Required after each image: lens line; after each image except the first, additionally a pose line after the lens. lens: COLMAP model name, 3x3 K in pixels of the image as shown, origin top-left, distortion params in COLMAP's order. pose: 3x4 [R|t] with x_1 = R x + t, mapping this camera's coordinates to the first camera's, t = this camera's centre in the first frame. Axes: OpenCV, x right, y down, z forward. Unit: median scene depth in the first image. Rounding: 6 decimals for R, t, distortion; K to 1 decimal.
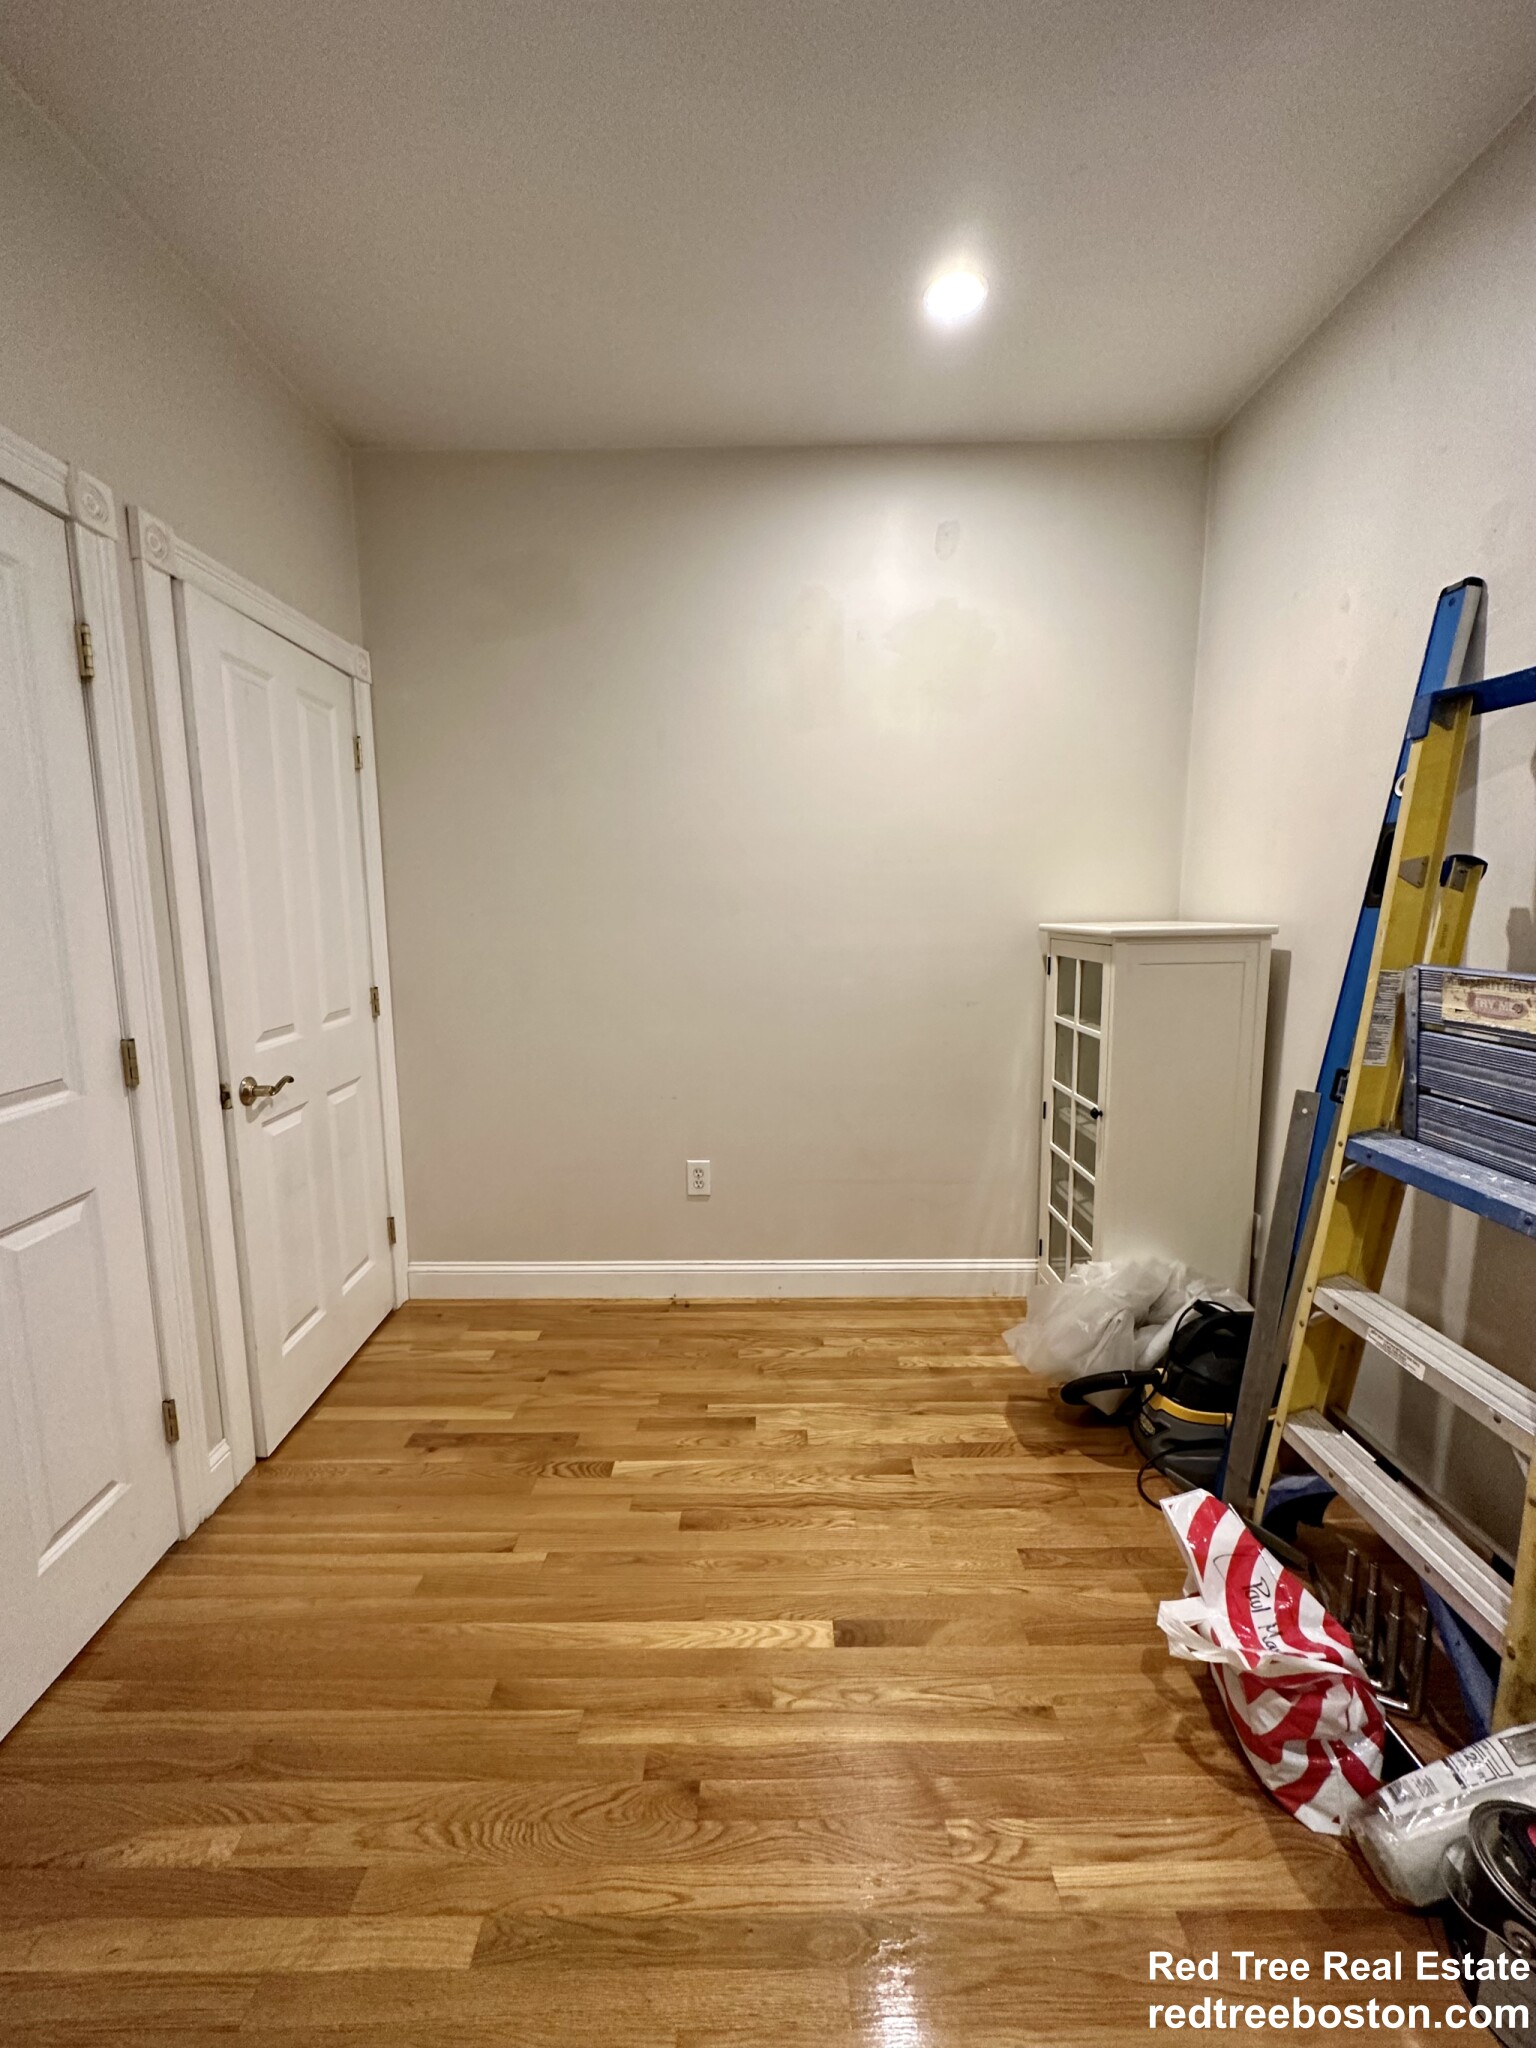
lens RADIAL K [[817.7, 0, 769.2], [0, 817.7, 1016.6], [0, 0, 1]] dist [0.000881, 0.000104]
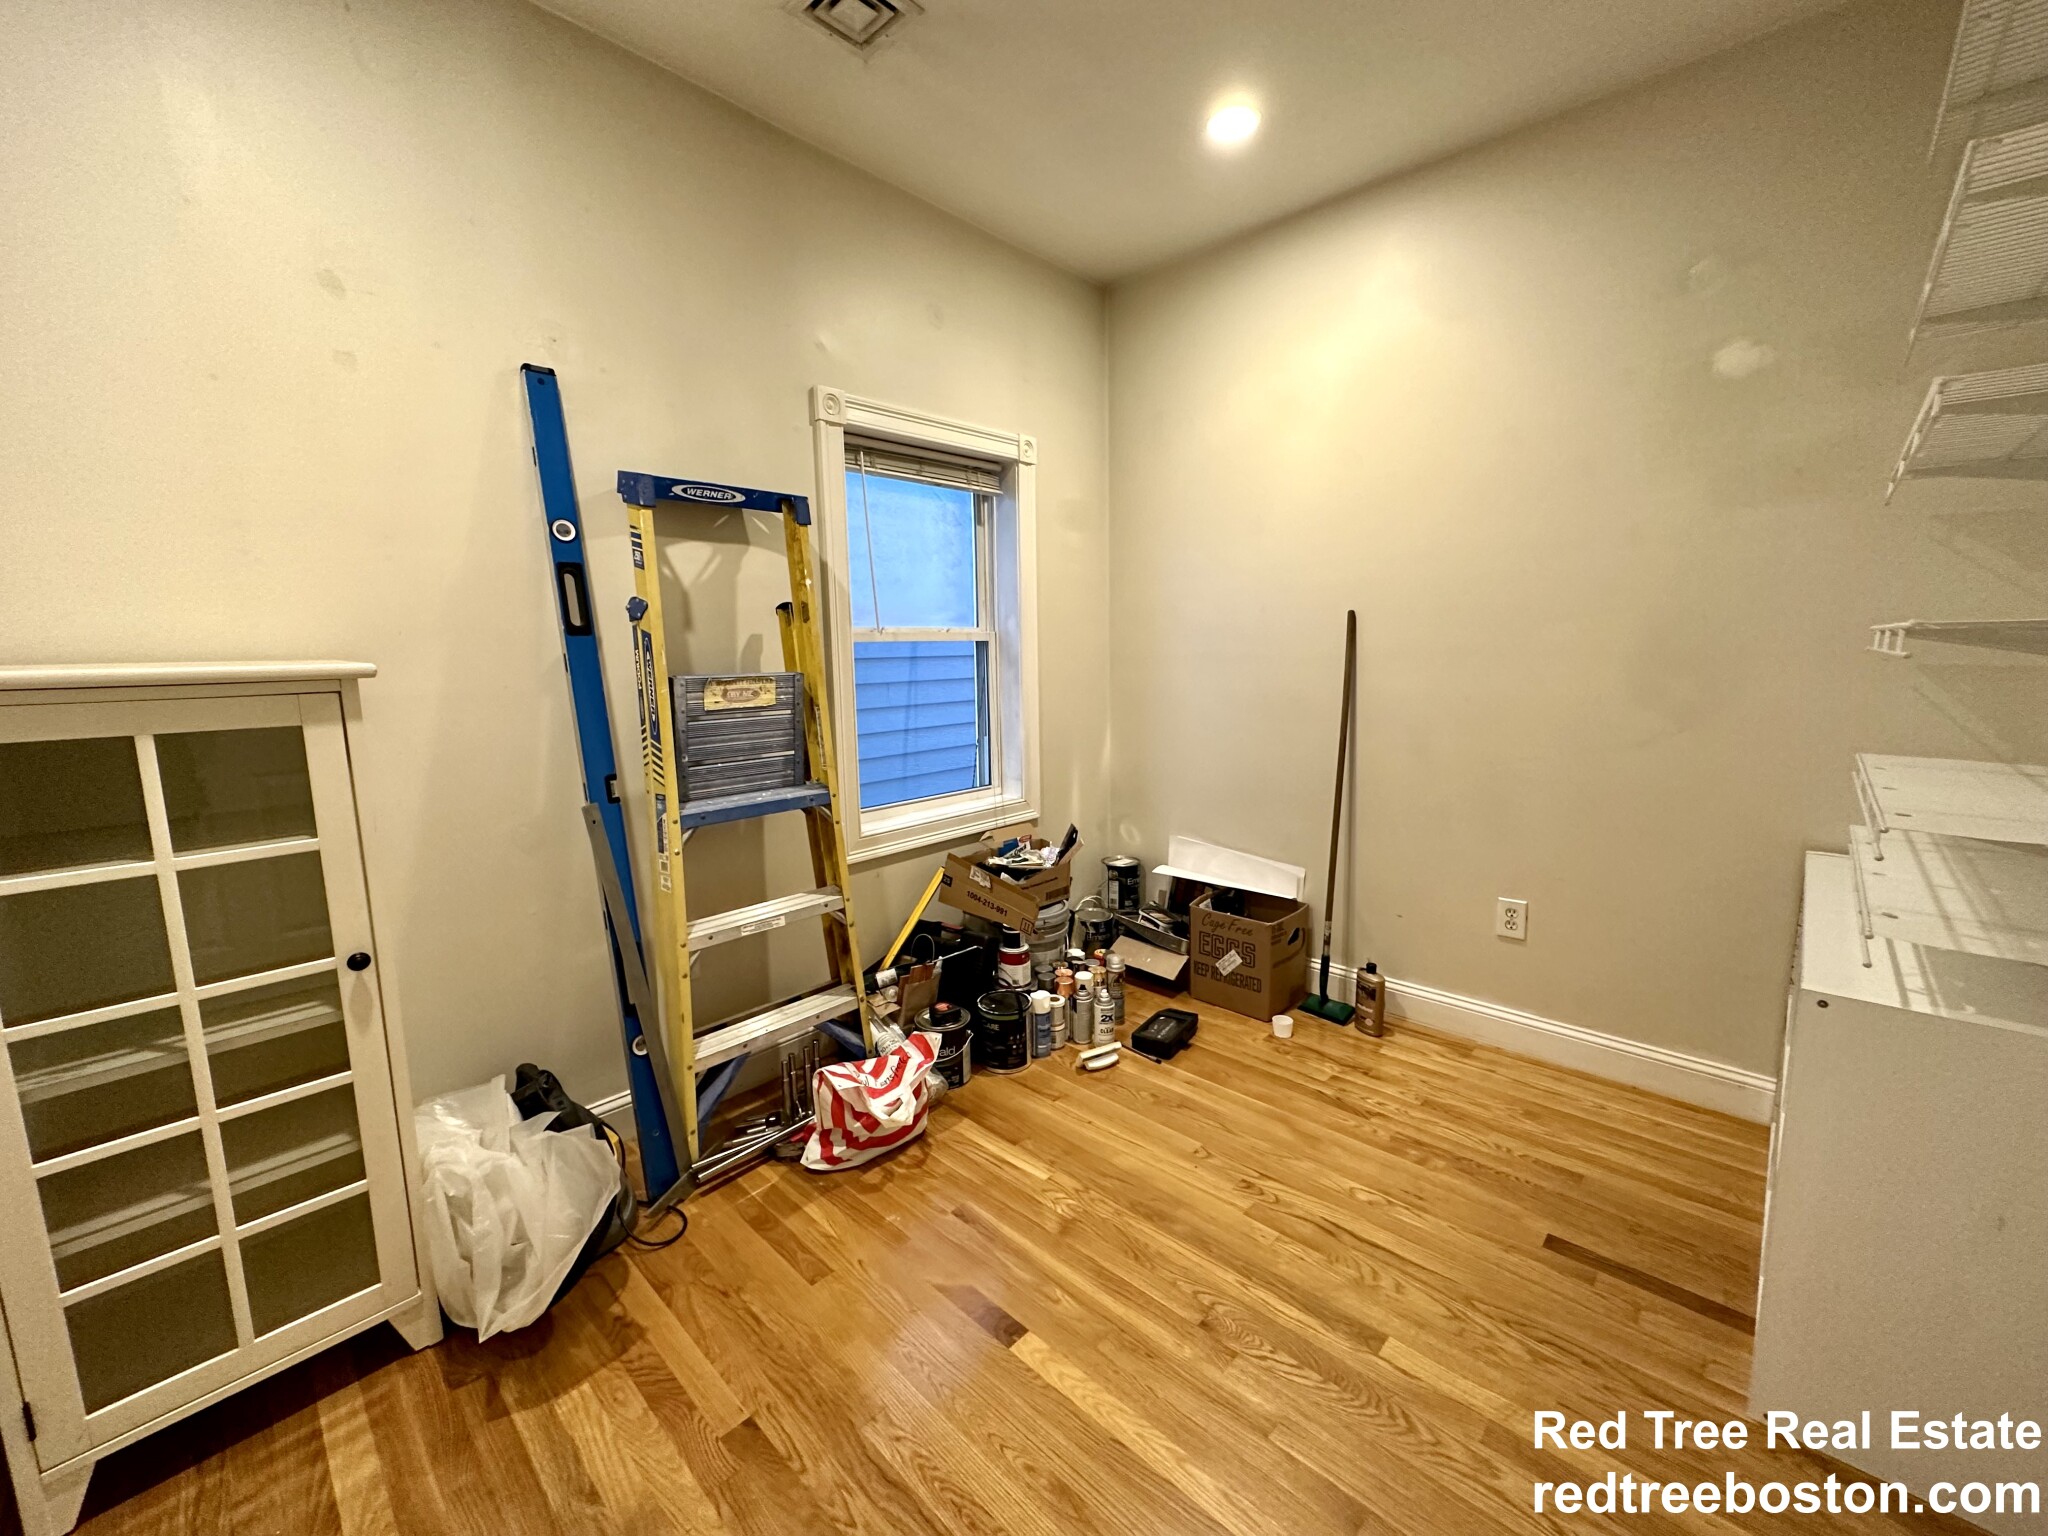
lens RADIAL K [[817.7, 0, 1024.6], [0, 817.7, 762.3], [0, 0, 1]] dist [0.000881, 0.000104]
pose [[-0.722472, -0.093216, 0.685088, -0.565168], [0.102566, 0.965457, 0.239528, -0.187163], [-0.683750, 0.243319, -0.687954, 1.543459]]
